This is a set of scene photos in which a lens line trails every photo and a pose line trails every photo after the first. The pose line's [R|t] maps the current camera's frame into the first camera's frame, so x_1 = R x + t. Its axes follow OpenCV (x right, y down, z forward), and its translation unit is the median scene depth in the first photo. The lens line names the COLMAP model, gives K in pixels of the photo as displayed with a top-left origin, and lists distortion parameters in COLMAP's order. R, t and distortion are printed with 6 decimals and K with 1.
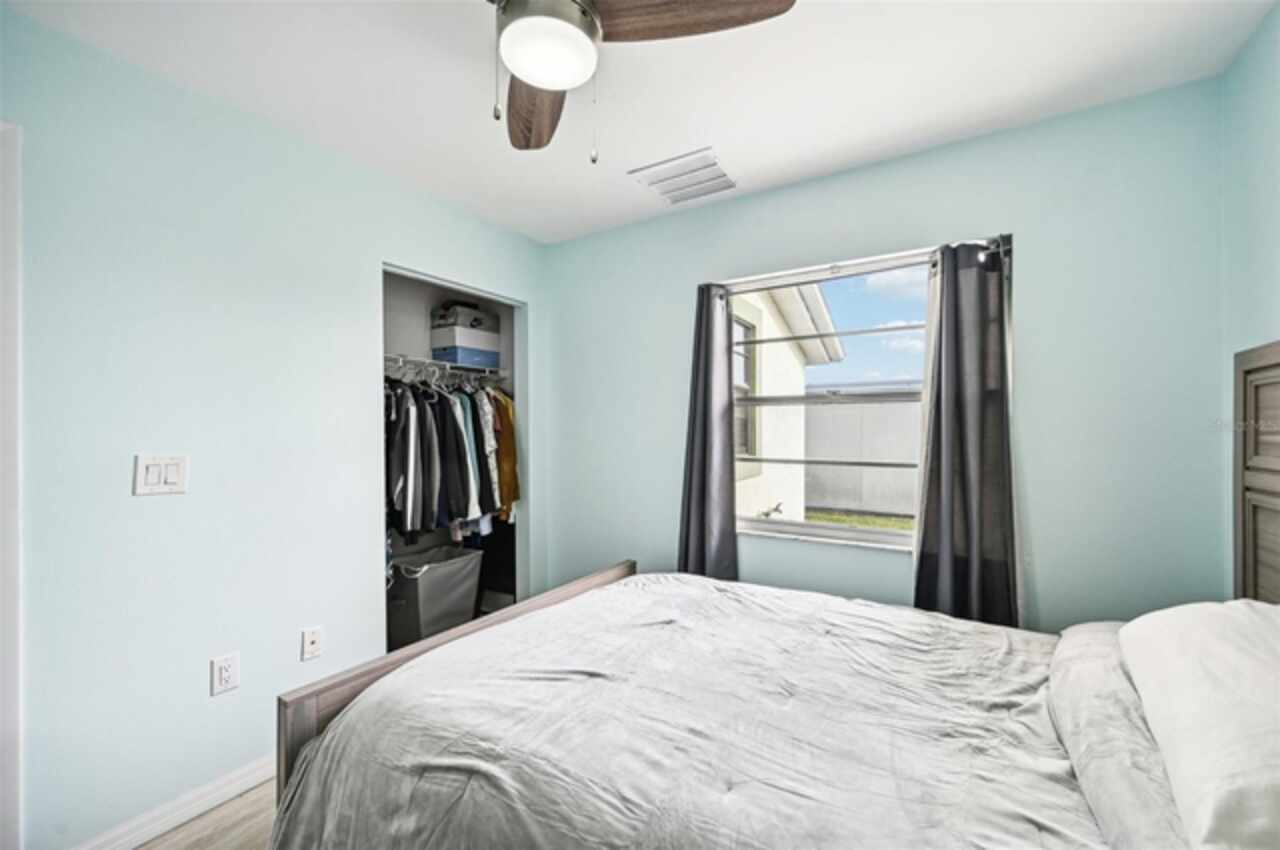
lens RADIAL K [[518.4, 0, 637.4], [0, 518.4, 422.3], [0, 0, 1]] dist [0.002784, -0.000230]
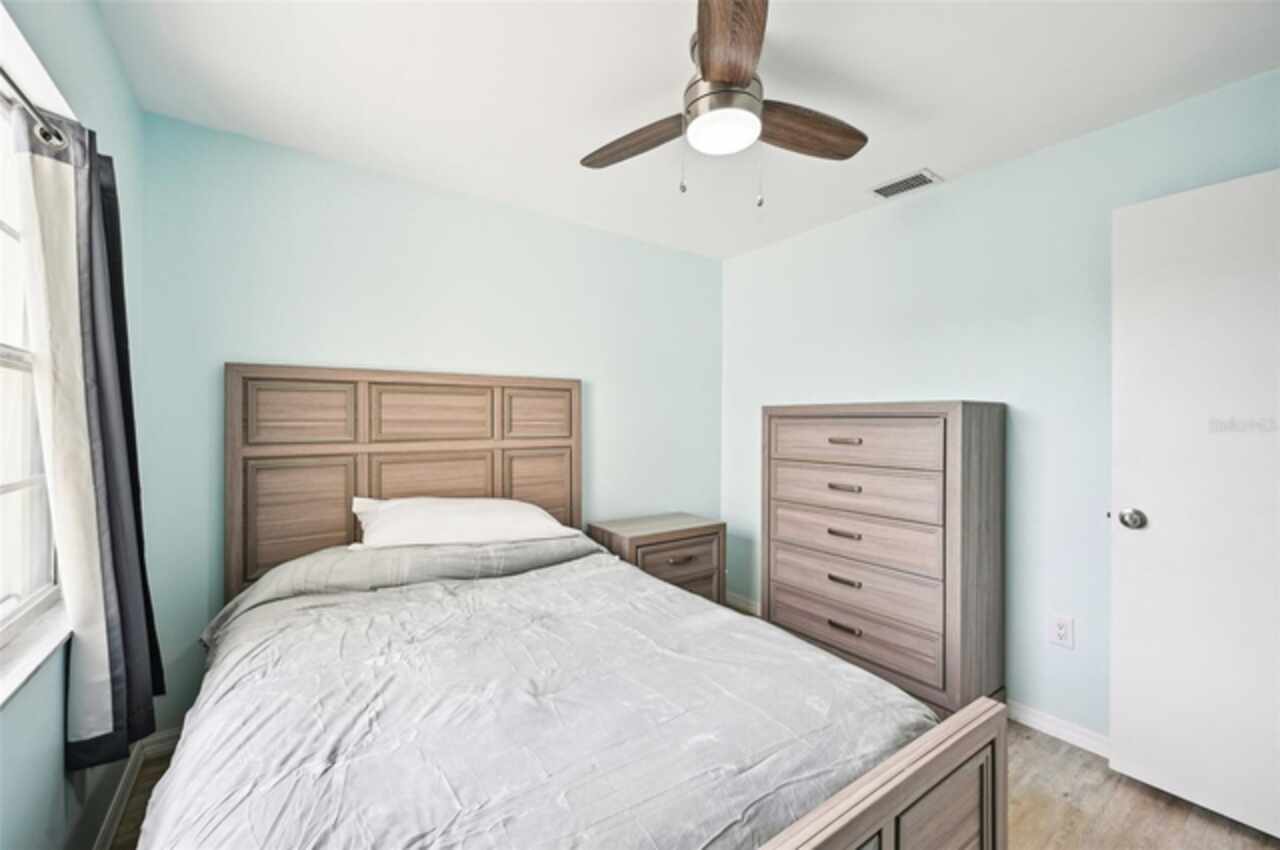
lens RADIAL K [[518.4, 0, 644.4], [0, 518.4, 423.8], [0, 0, 1]] dist [0.002784, -0.000230]
pose [[-0.923830, -0.008142, 0.382717, -0.383838], [-0.009019, 0.999959, -0.000497, 0.018468], [-0.382697, -0.003910, -0.923866, 1.789008]]
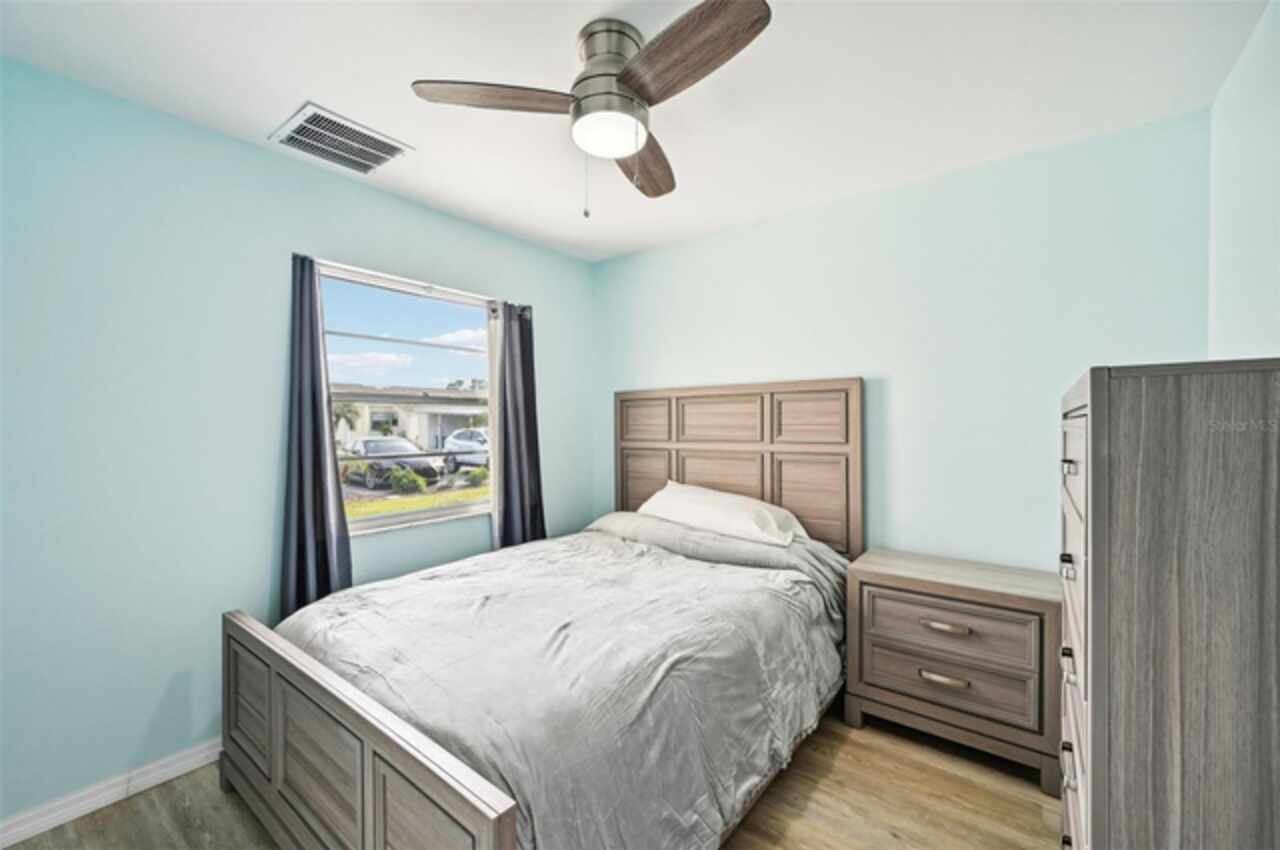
lens RADIAL K [[518.4, 0, 641.8], [0, 518.4, 430.3], [0, 0, 1]] dist [0.002784, -0.000230]
pose [[0.099626, -0.014350, 0.994921, -1.143194], [-0.005227, 0.999875, 0.014945, 0.004217], [-0.995011, -0.006689, 0.099539, 0.625418]]
